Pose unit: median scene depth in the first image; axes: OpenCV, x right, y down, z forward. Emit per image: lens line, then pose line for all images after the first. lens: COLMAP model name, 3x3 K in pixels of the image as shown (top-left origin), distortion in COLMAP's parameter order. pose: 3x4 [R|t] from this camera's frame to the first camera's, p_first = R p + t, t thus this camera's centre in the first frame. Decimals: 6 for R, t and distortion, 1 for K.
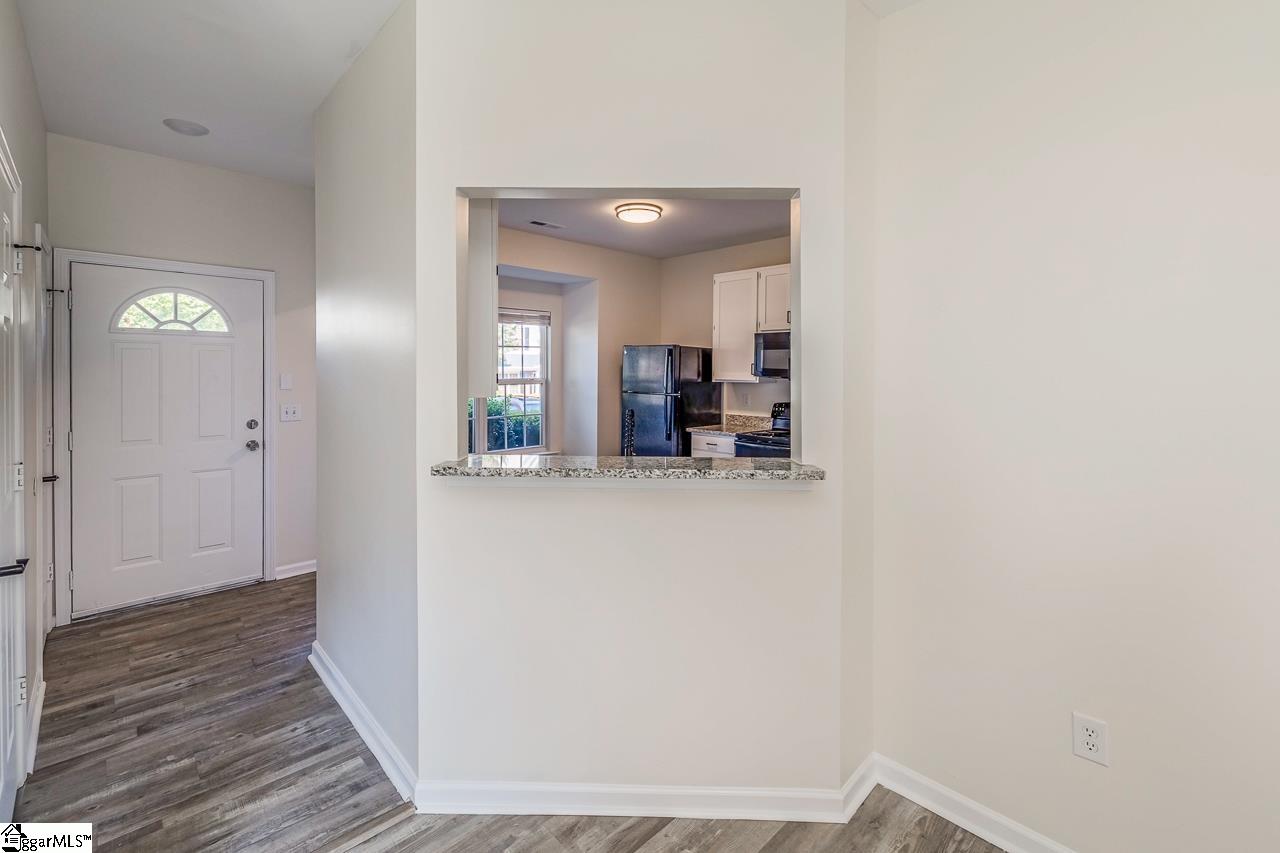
lens RADIAL K [[571.0, 0, 631.2], [0, 571.0, 372.0], [0, 0, 1]] dist [-0.003293, -0.003057]
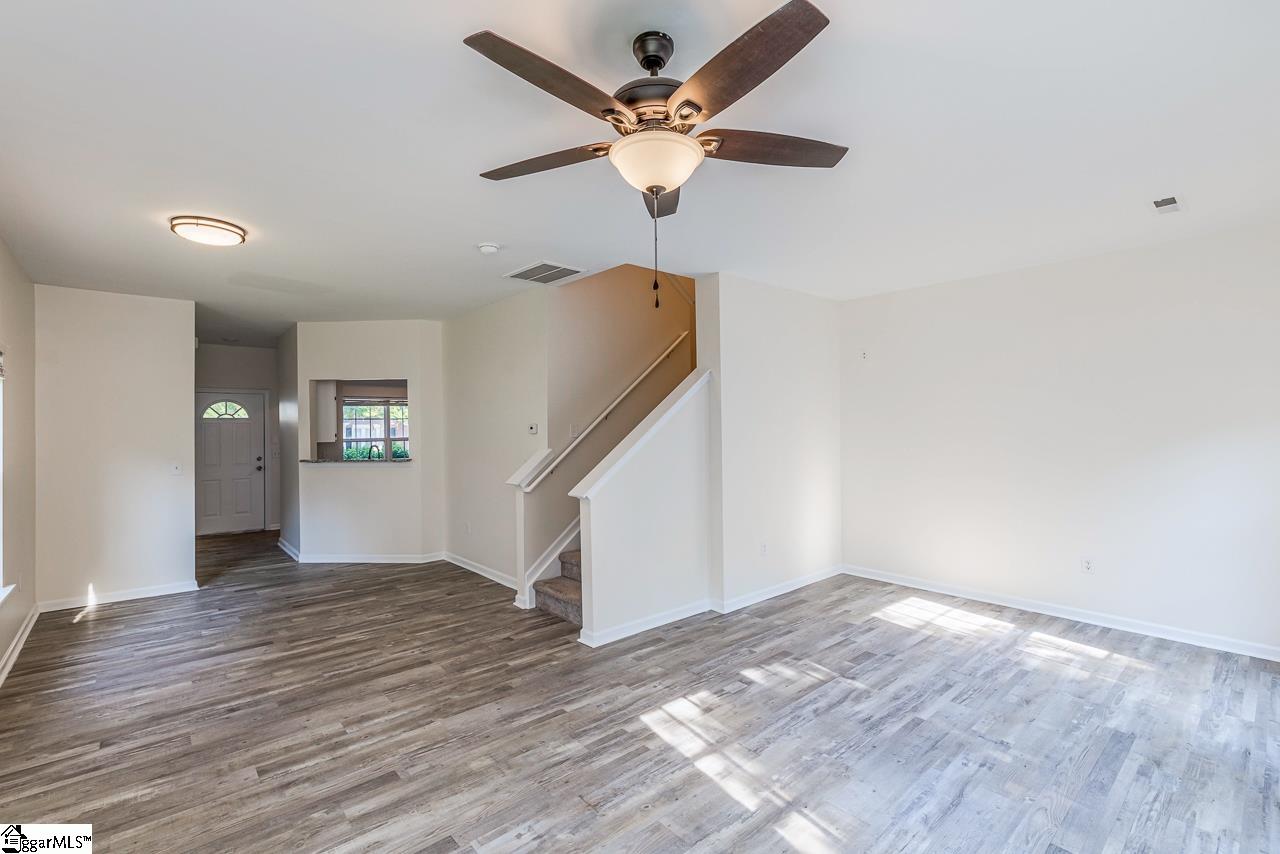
lens RADIAL K [[571.0, 0, 639.0], [0, 571.0, 430.7], [0, 0, 1]] dist [-0.003293, -0.003057]
pose [[0.999502, -0.012045, -0.029170, 0.956880], [0.011818, 0.999899, -0.007942, 0.018546], [0.029263, 0.007593, 0.999543, -1.280156]]
